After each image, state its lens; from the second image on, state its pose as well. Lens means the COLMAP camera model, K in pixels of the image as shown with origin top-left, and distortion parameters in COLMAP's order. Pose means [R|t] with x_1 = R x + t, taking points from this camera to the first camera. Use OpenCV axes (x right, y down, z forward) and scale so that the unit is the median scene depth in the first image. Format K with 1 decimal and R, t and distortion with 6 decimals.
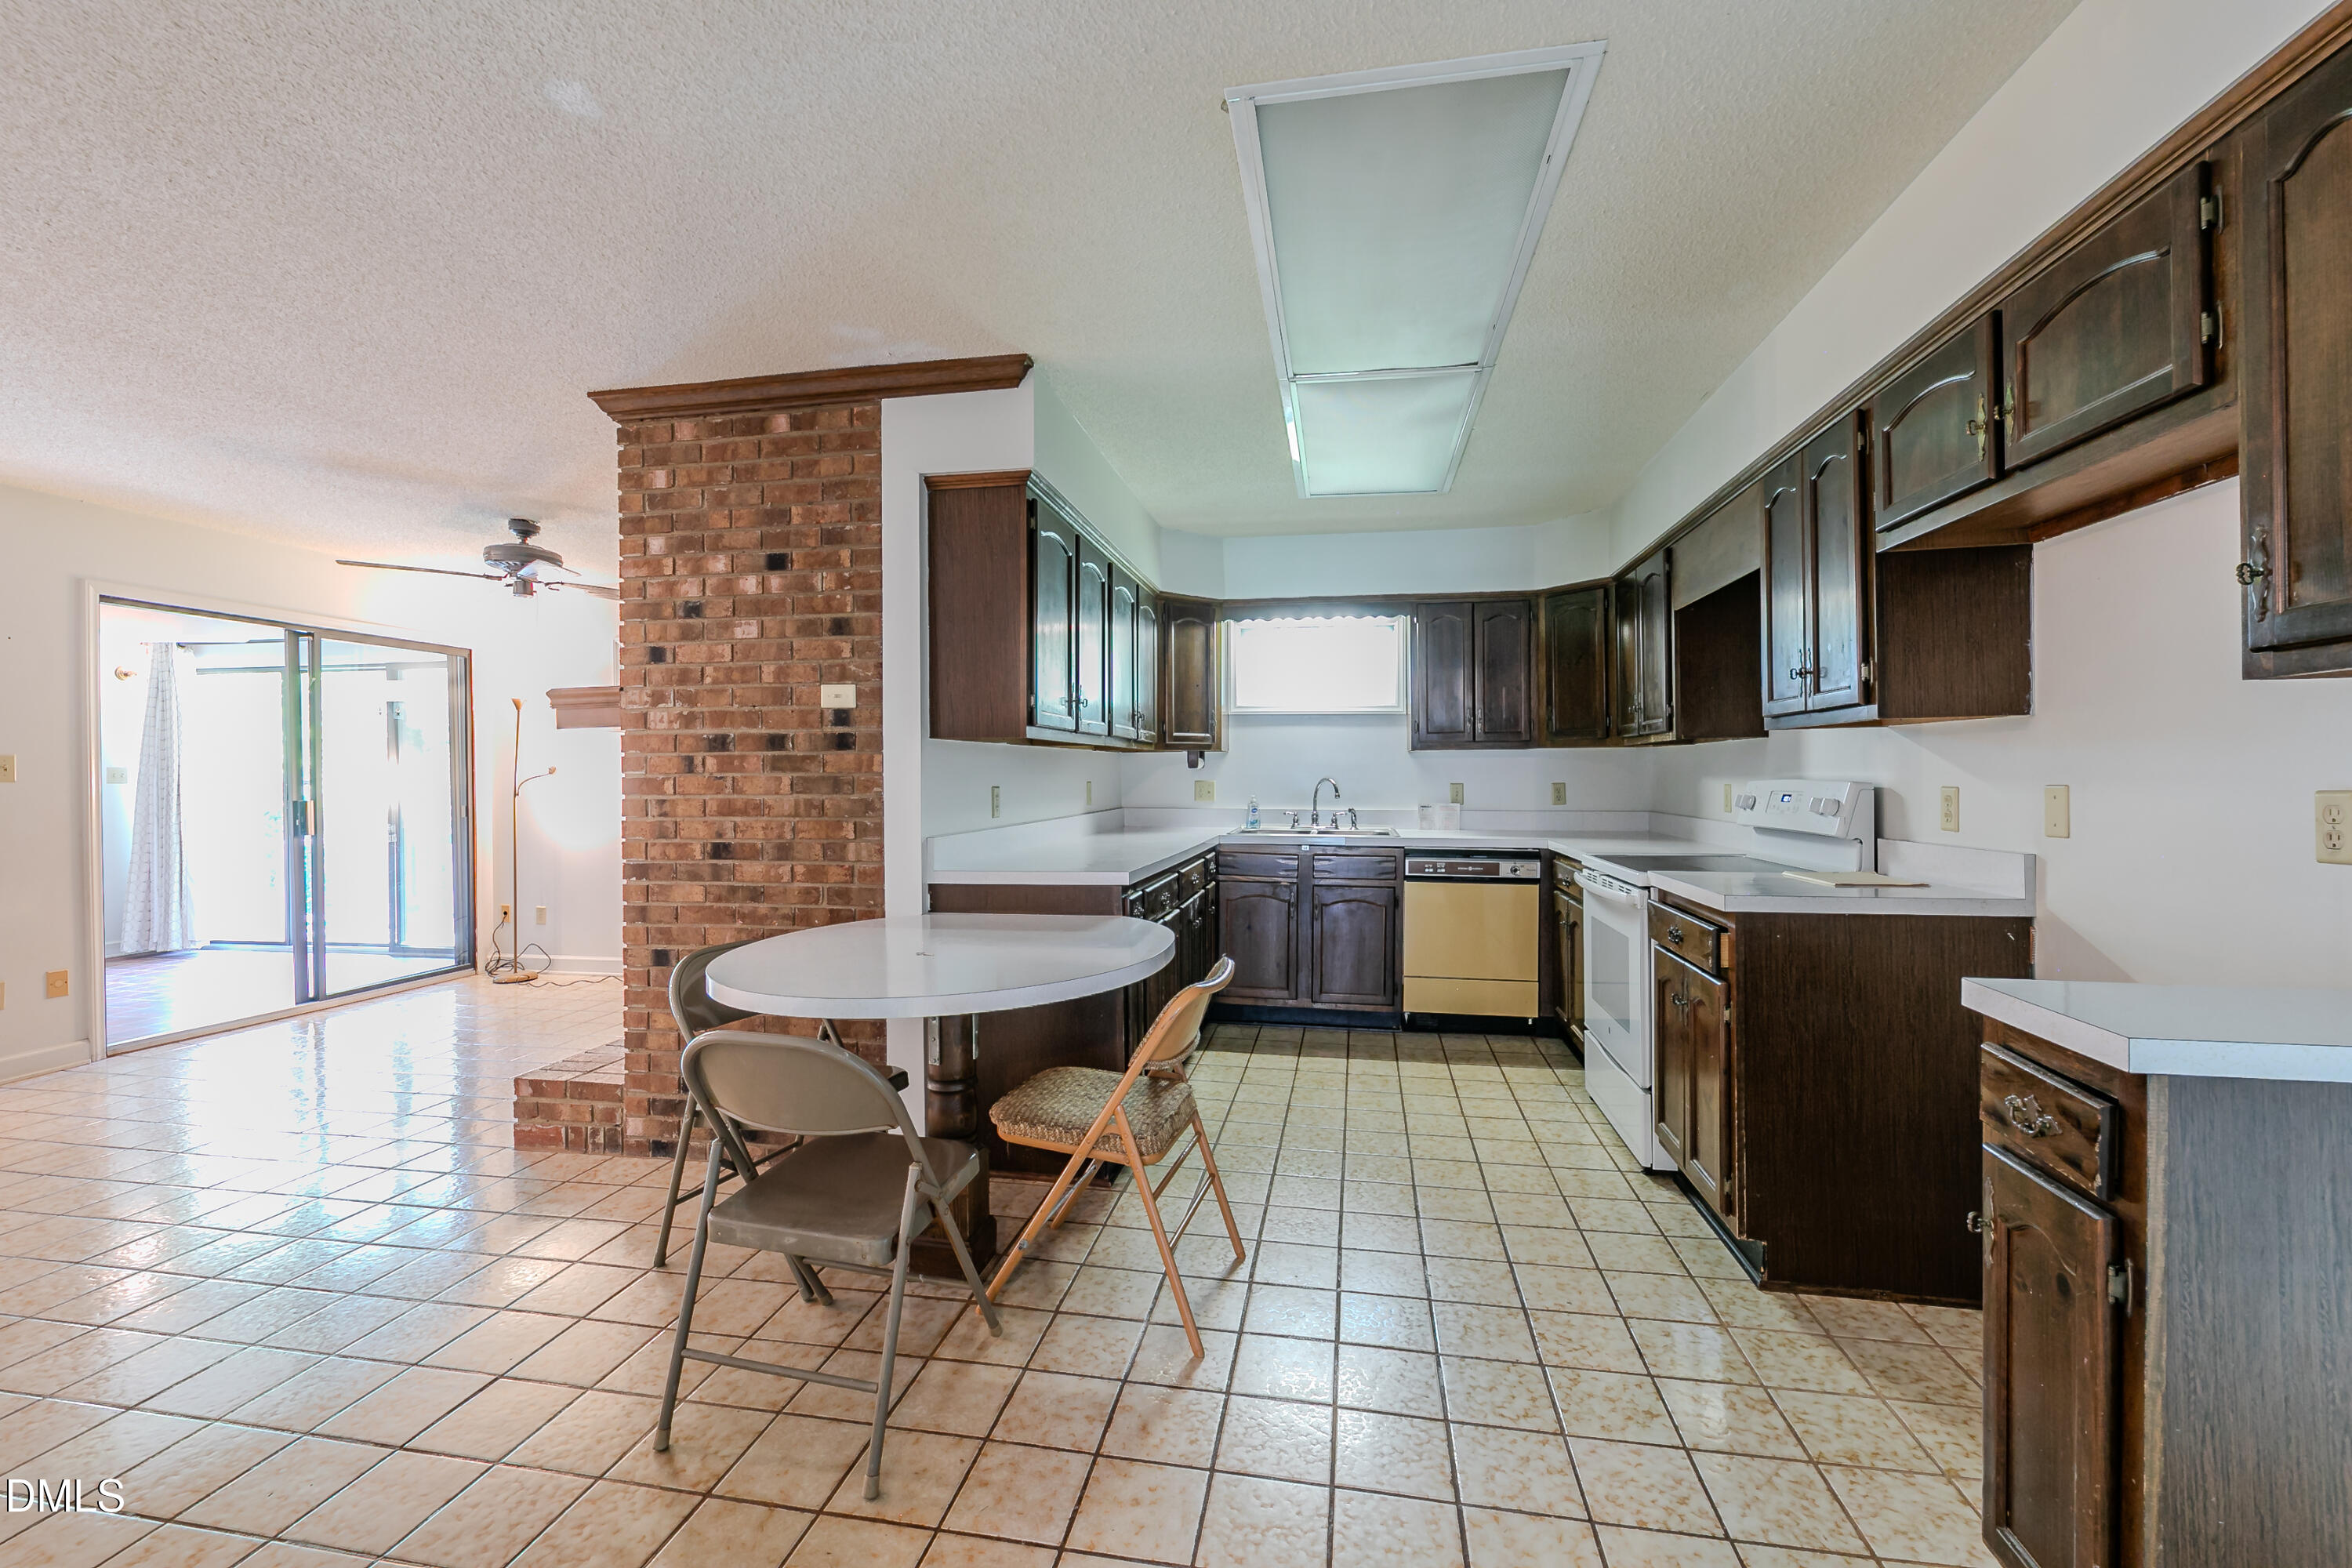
lens RADIAL K [[952.6, 0, 1179.7], [0, 952.6, 786.9], [0, 0, 1]] dist [0.000312, -0.000407]
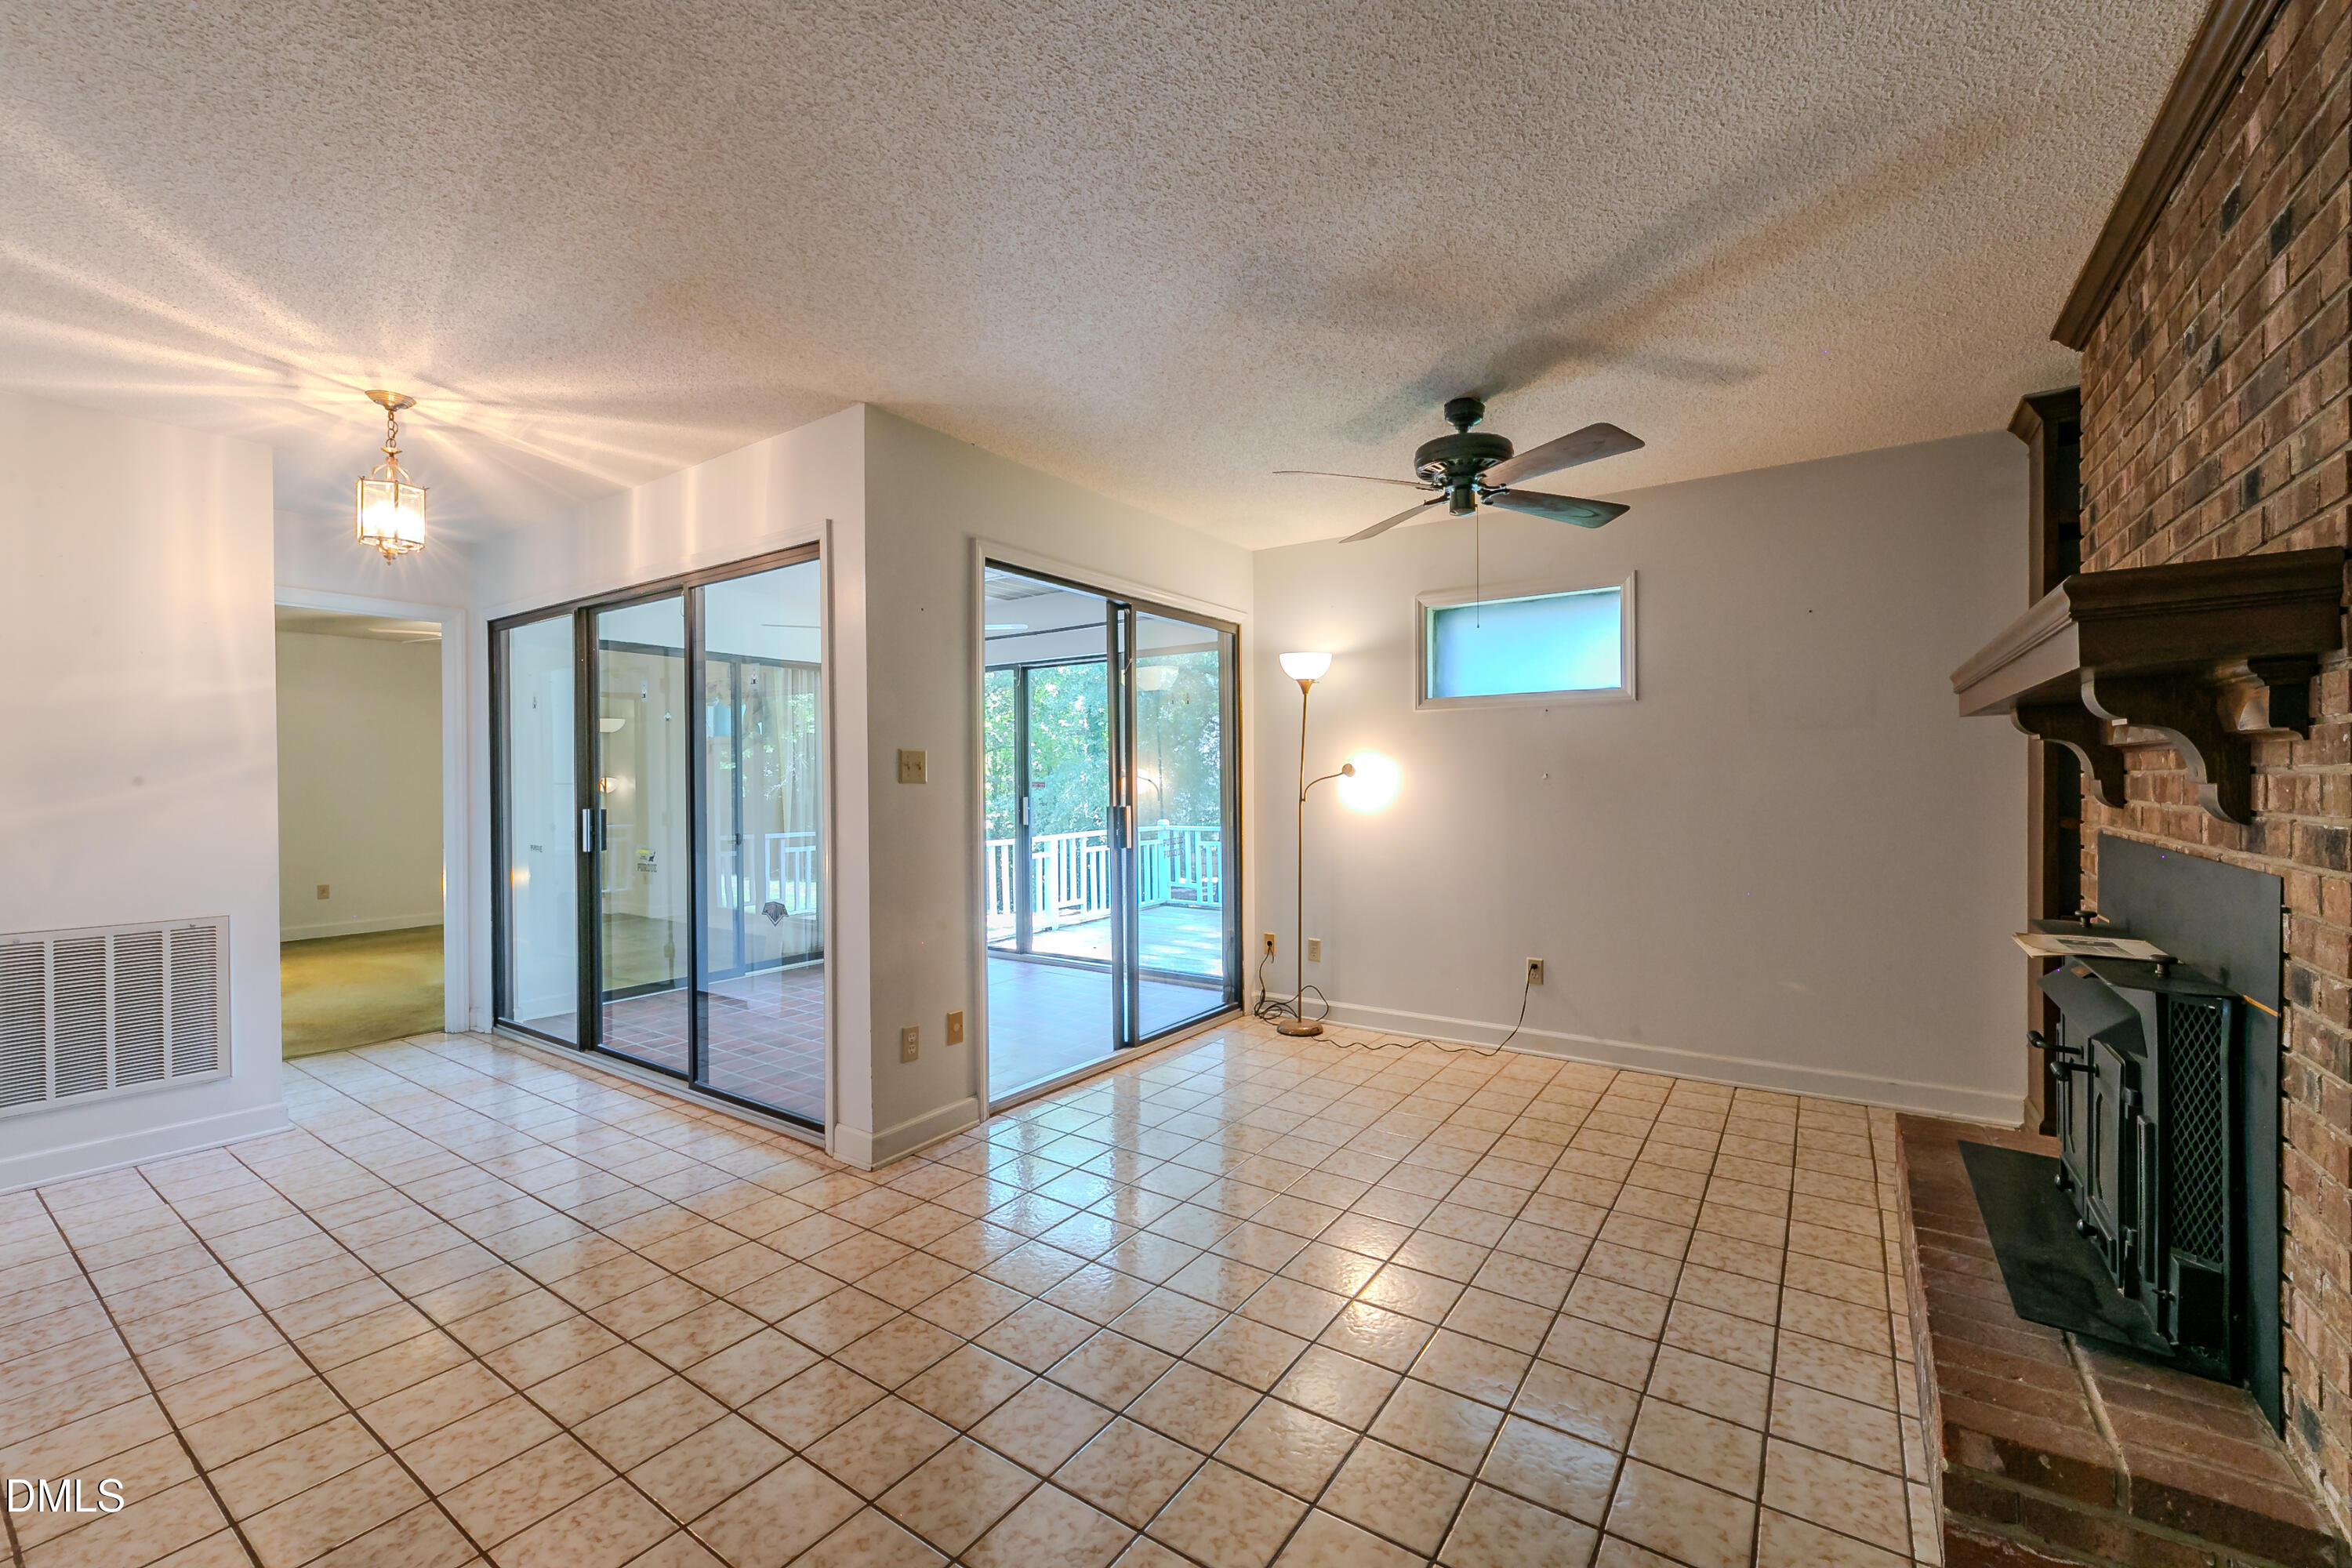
lens RADIAL K [[952.6, 0, 1177.7], [0, 952.6, 787.0], [0, 0, 1]] dist [0.000312, -0.000407]
pose [[0.908007, 0.000739, -0.418955, -0.517807], [-0.002312, 0.999992, -0.003247, 0.000516], [0.418950, 0.003917, 0.908001, 0.260041]]
